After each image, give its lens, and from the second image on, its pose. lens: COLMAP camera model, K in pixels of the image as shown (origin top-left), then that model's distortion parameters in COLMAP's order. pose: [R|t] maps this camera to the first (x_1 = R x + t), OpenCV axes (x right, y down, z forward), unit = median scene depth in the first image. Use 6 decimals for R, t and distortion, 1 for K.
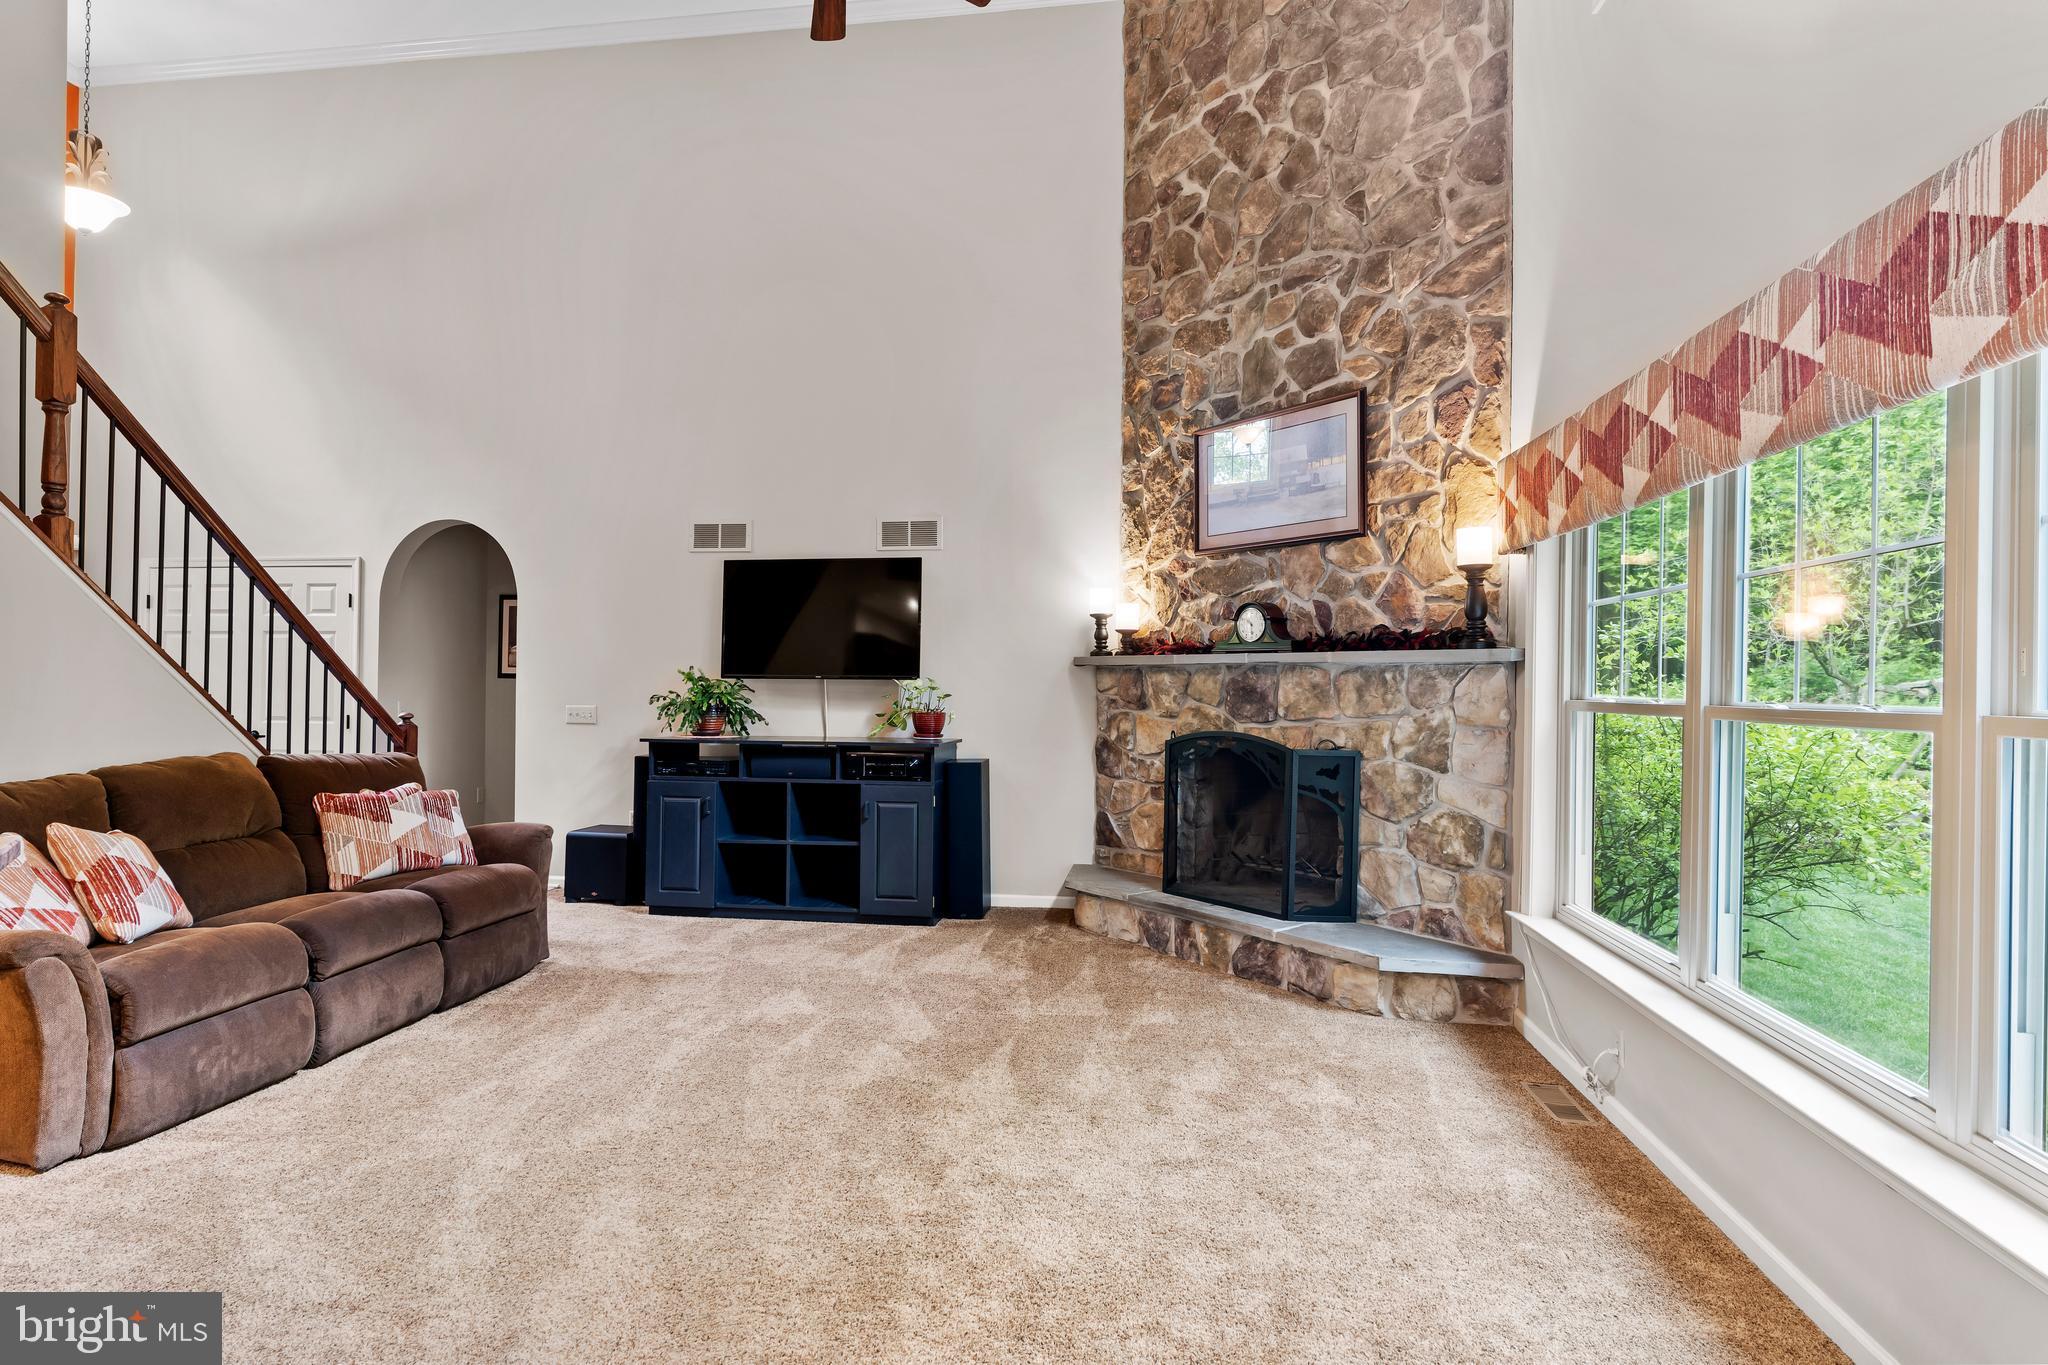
lens RADIAL K [[1048.9, 0, 1017.8], [0, 1048.9, 673.4], [0, 0, 1]] dist [-0.007171, 0.000671]
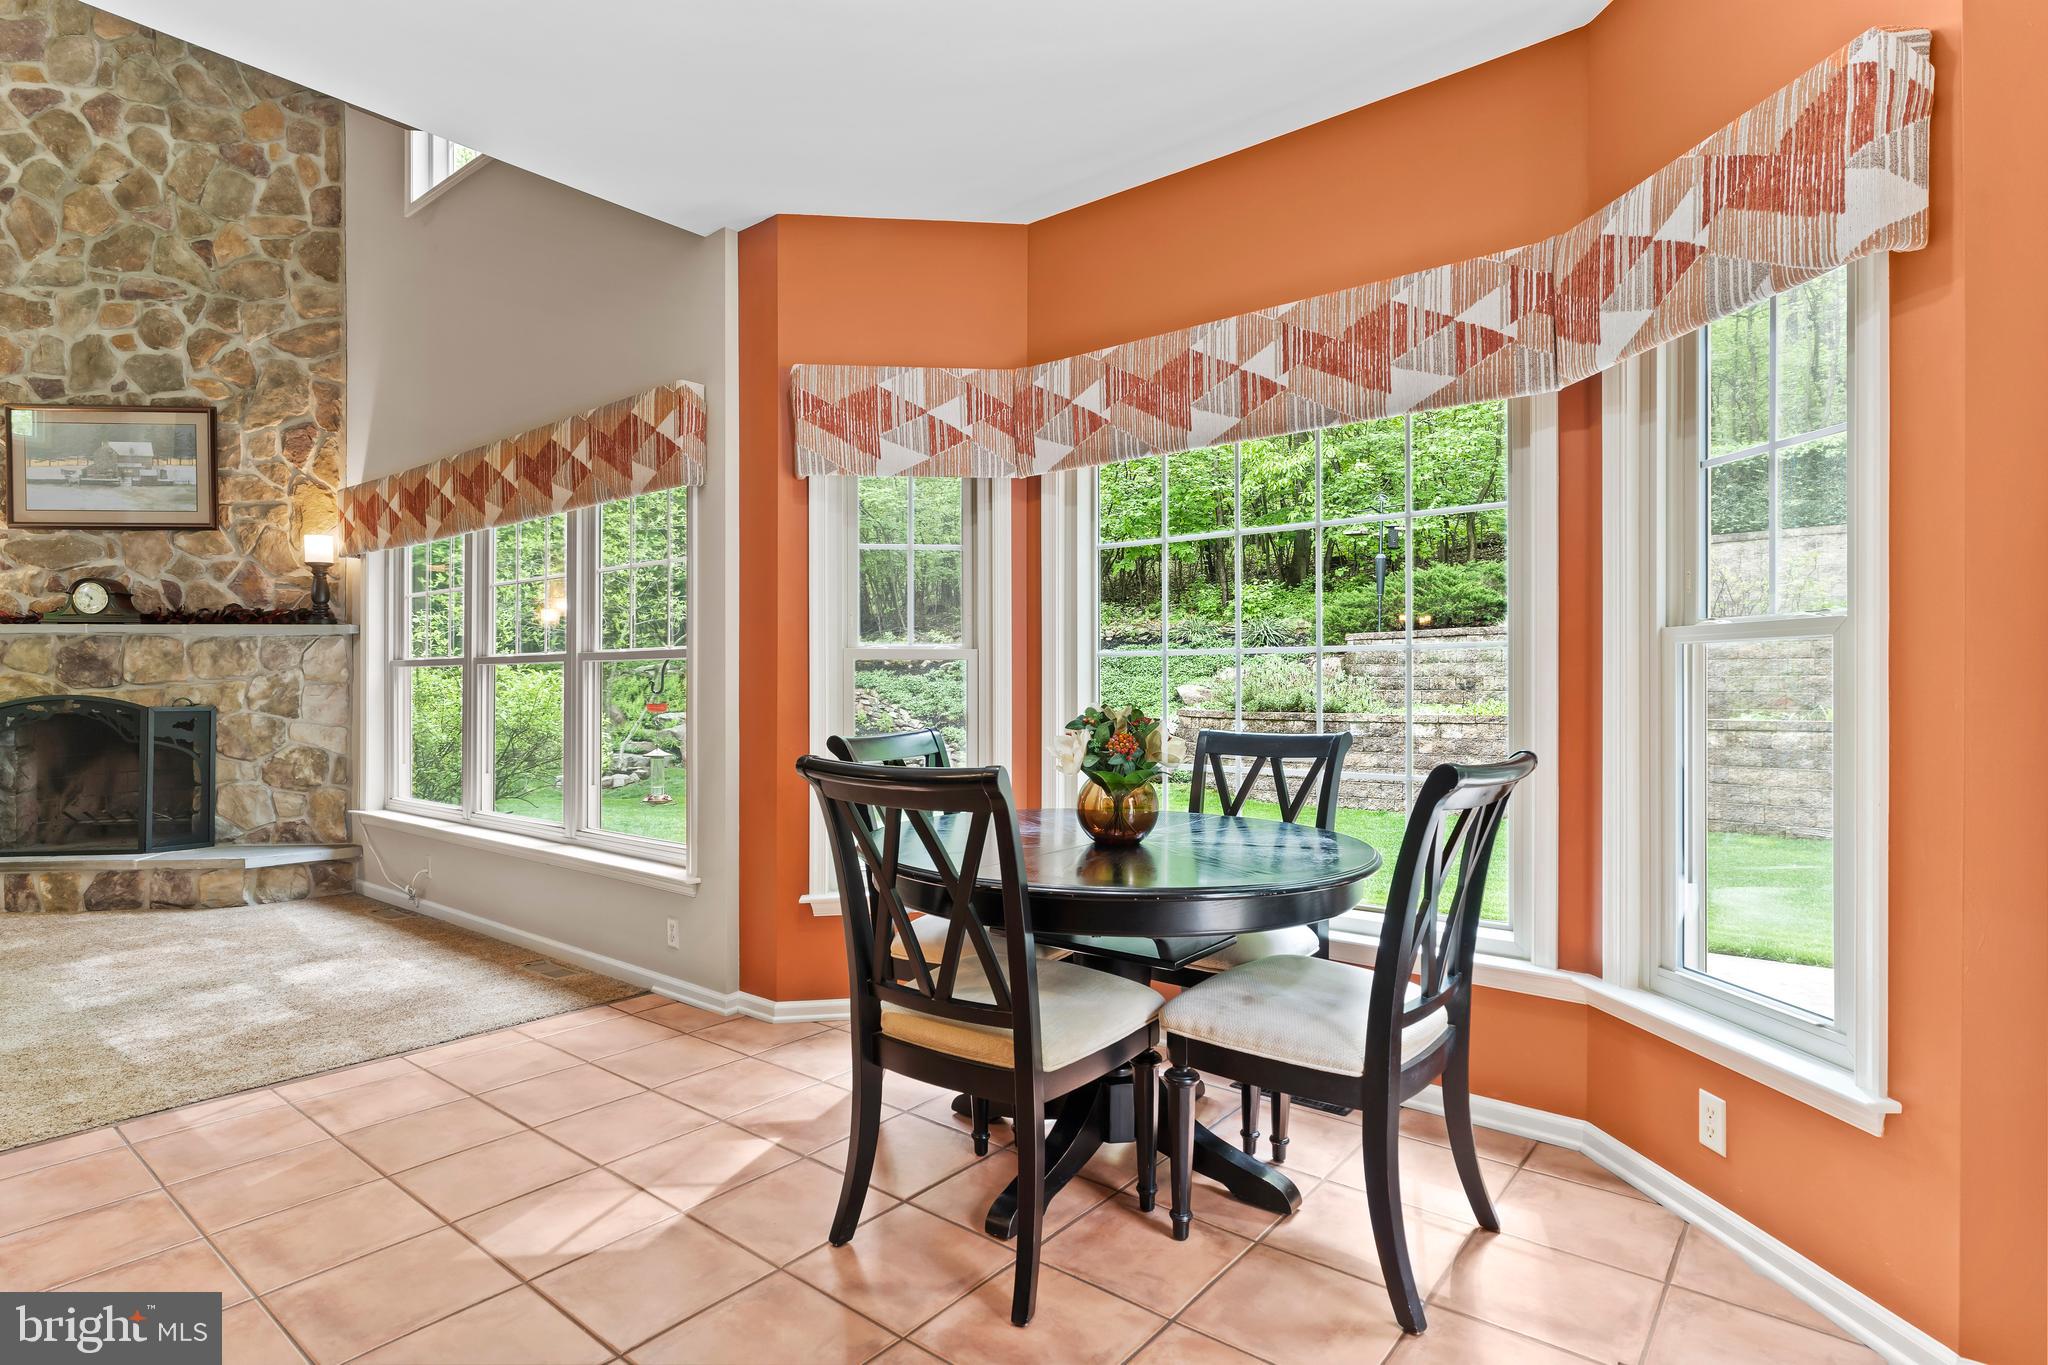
lens RADIAL K [[1048.1, 0, 1024.0], [0, 1048.1, 682.5], [0, 0, 1]] dist [-0.004413, 0.001510]
pose [[0.511109, -0.014554, 0.859392, -0.228514], [0.002785, 0.999879, 0.015277, 0.028939], [-0.859511, -0.005415, 0.511088, -0.413676]]
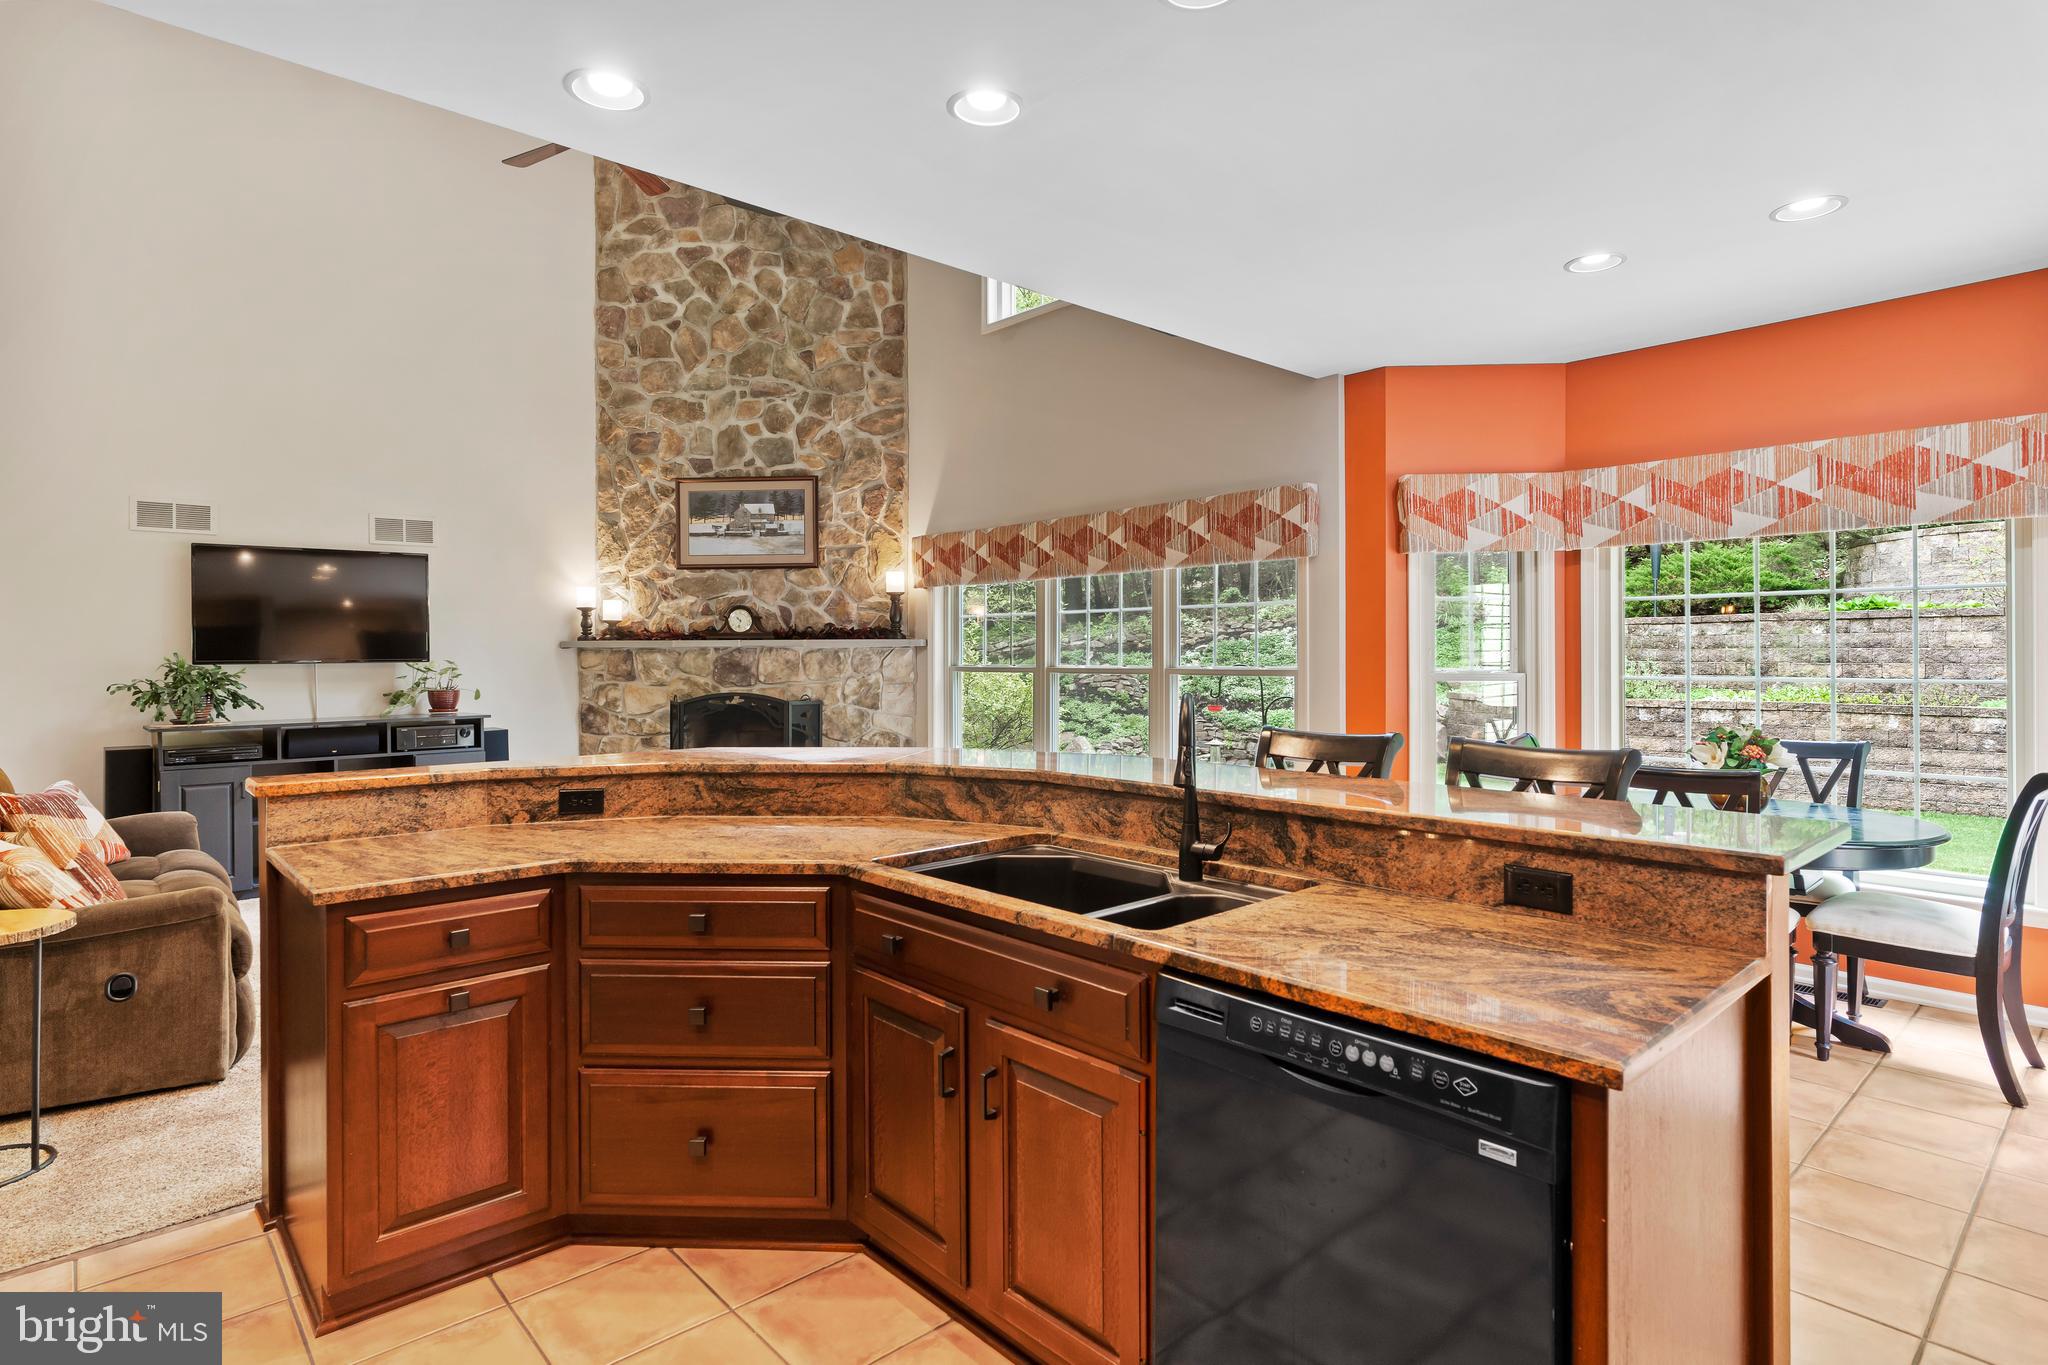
lens RADIAL K [[1068.3, 0, 1025.8], [0, 1068.3, 649.5], [0, 0, 1]] dist [-0.011363, 0.010473]
pose [[0.635398, -0.011677, 0.772096, -0.720043], [0.005305, 0.999928, 0.010756, -0.020646], [-0.772167, -0.002738, 0.635414, -0.287732]]
